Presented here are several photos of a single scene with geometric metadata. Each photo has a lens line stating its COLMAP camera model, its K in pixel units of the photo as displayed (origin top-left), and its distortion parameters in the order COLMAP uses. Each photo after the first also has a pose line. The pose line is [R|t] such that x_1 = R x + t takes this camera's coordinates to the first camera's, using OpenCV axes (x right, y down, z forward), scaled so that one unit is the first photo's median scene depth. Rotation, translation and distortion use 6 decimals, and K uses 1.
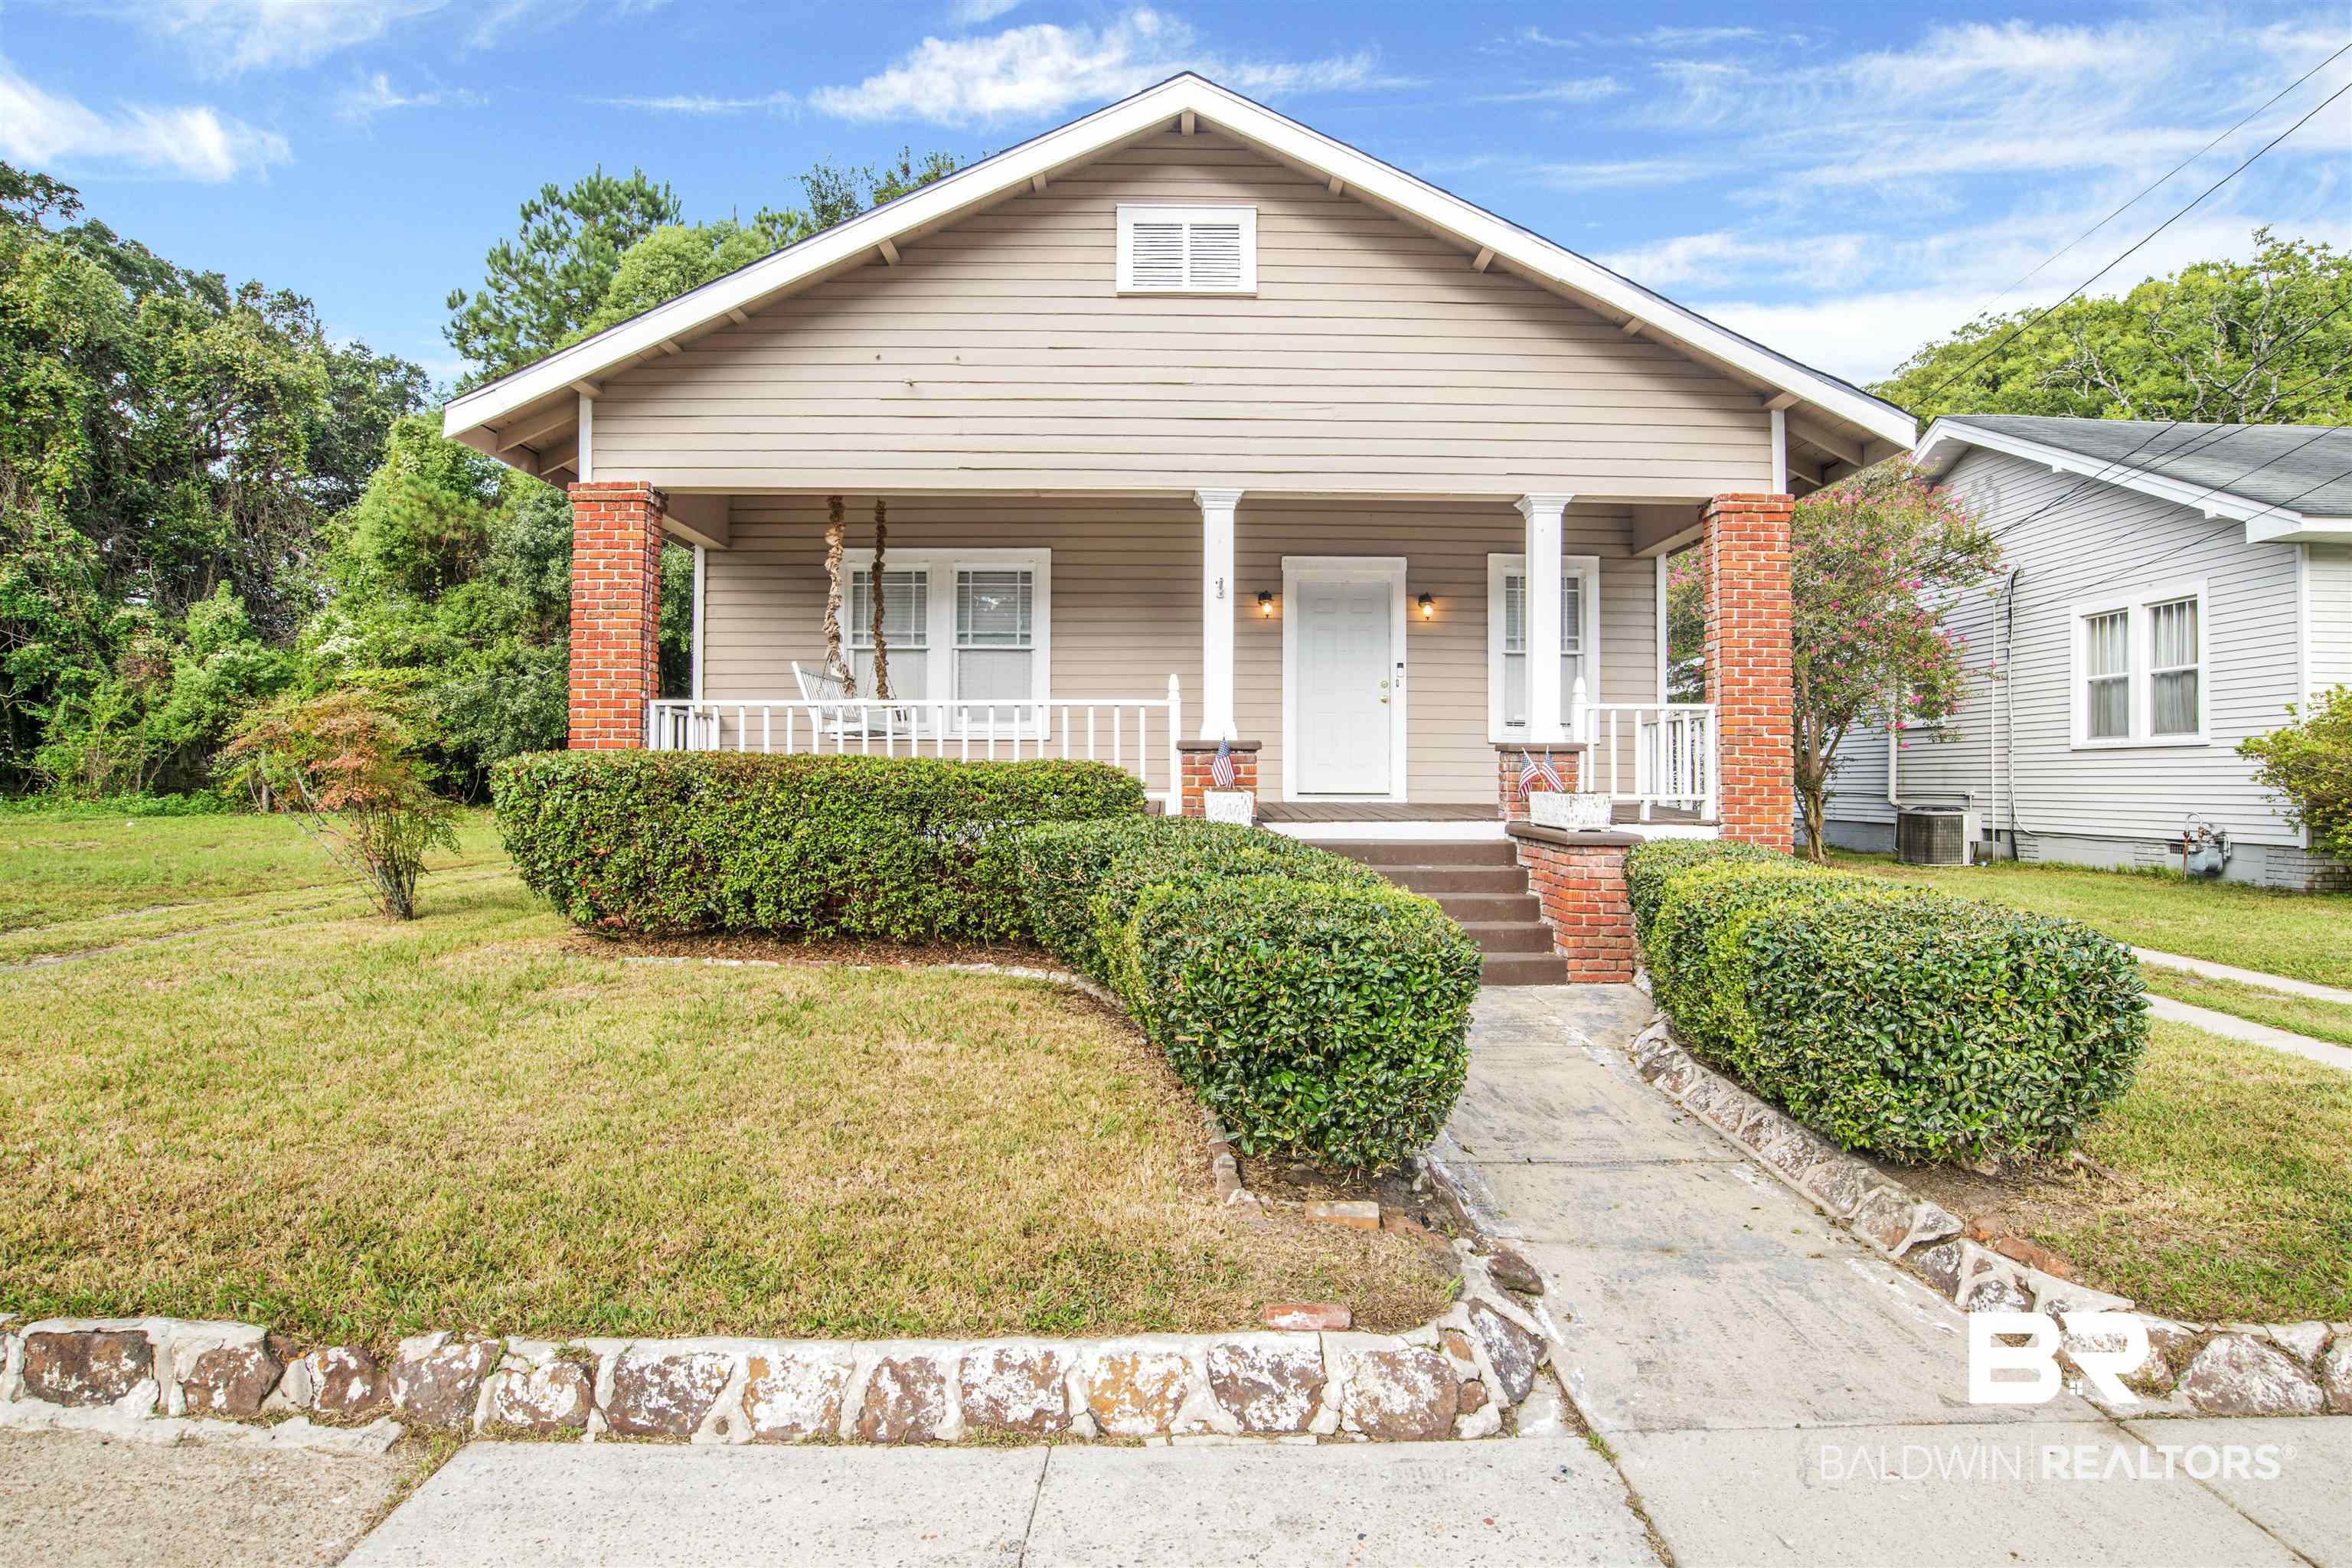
lens RADIAL K [[1240.0, 0, 1176.0], [0, 1240.0, 784.0], [0, 0, 1]] dist [-0.062926, 0.020606]
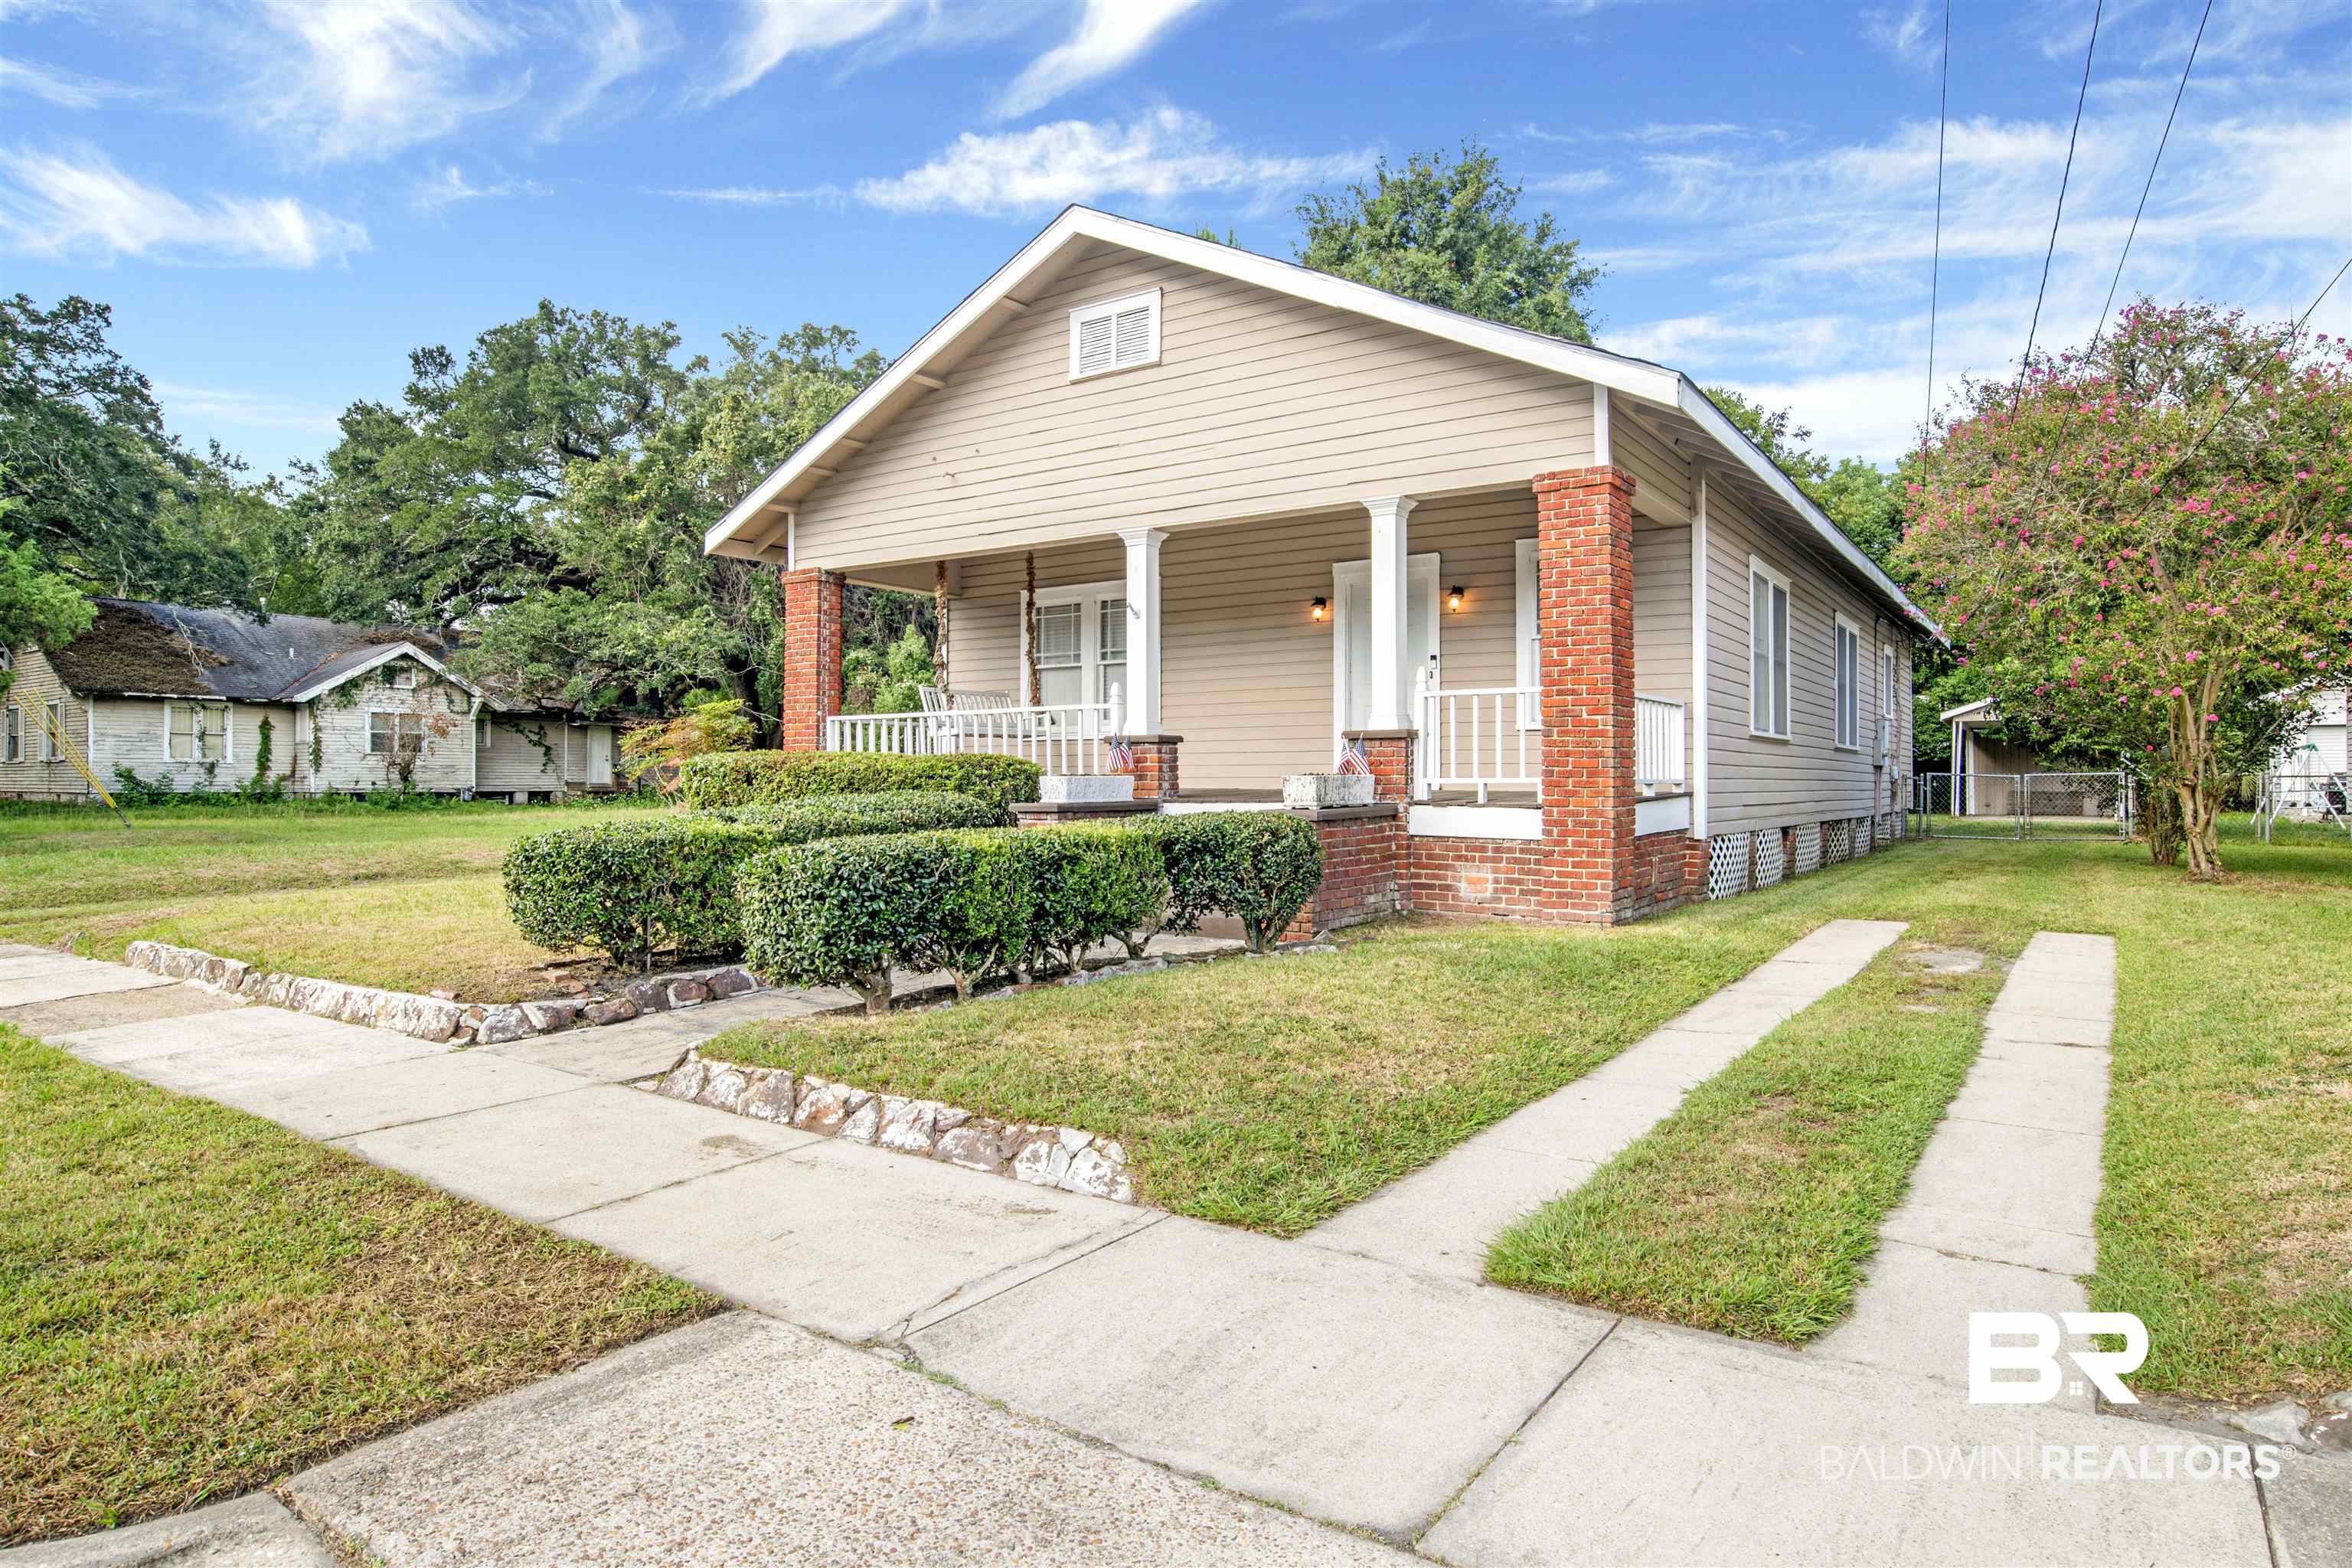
lens RADIAL K [[1398.5, 0, 1181.4], [0, 1398.5, 776.7], [0, 0, 1]] dist [-0.035693, 0.000258]
pose [[0.807257, -0.006436, -0.590166, 0.872502], [0.000496, 0.999948, -0.010227, 0.019245], [0.590201, 0.007963, 0.807217, -0.080912]]
